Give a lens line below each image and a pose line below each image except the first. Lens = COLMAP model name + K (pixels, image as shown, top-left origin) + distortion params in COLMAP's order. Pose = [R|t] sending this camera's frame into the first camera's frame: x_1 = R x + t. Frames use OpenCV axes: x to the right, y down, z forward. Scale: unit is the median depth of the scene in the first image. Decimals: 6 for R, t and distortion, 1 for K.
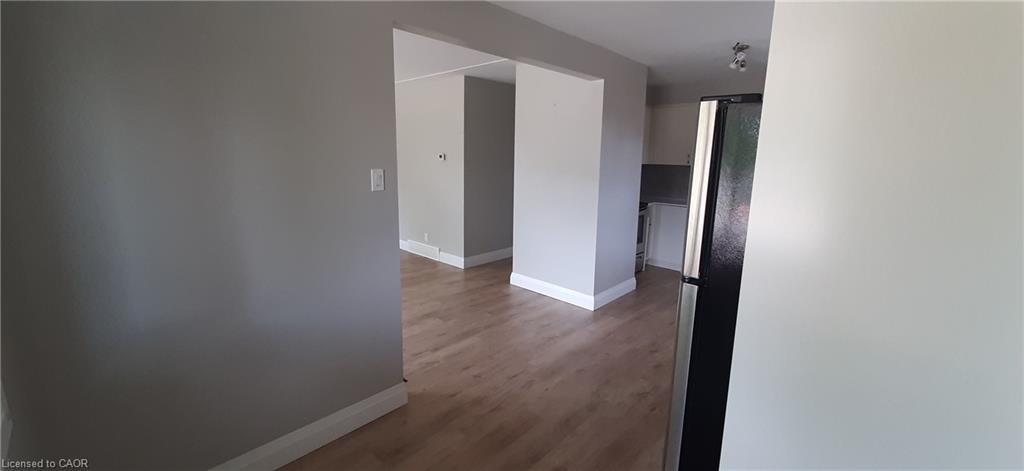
lens RADIAL K [[394.5, 0, 514.4], [0, 394.5, 219.8], [0, 0, 1]] dist [-0.000121, -0.015444]
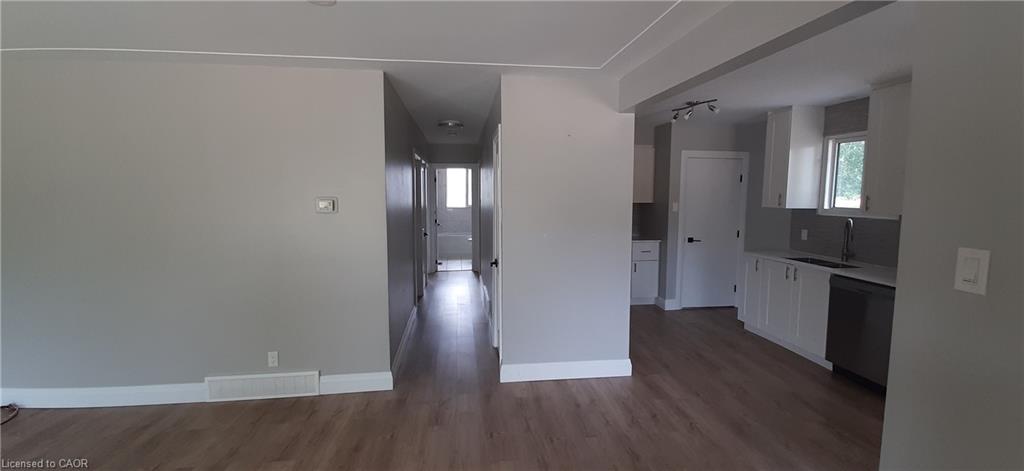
lens RADIAL K [[400.5, 0, 513.1], [0, 400.5, 224.8], [0, 0, 1]] dist [0.025576, -0.016682]
pose [[0.645022, -0.085092, 0.759412, -0.569380], [0.138312, 0.990367, -0.006507, -0.117635], [-0.751543, 0.109233, 0.650578, 0.550547]]
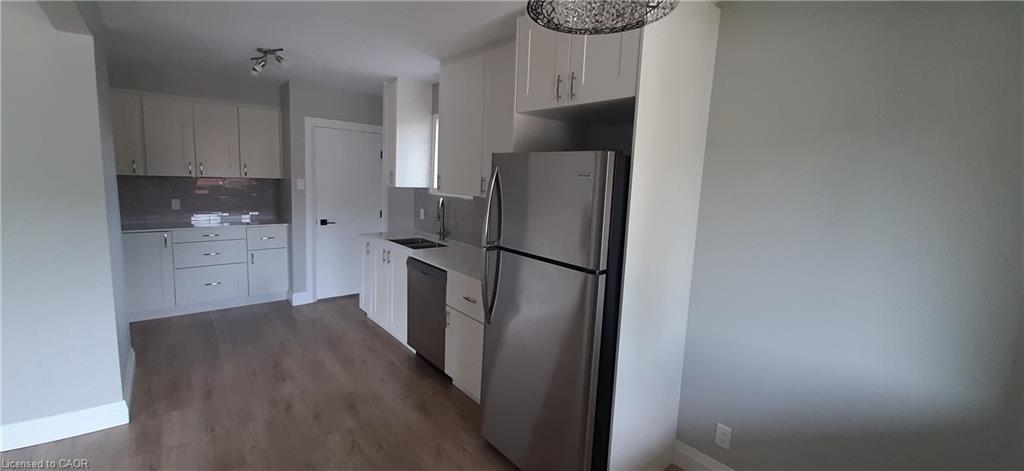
lens RADIAL K [[400.5, 0, 513.1], [0, 400.5, 224.8], [0, 0, 1]] dist [0.025576, -0.016682]
pose [[0.133171, -0.139793, 0.981185, -0.265675], [0.127848, 0.984154, 0.122864, -0.062969], [-0.982813, 0.109081, 0.148933, 0.281237]]
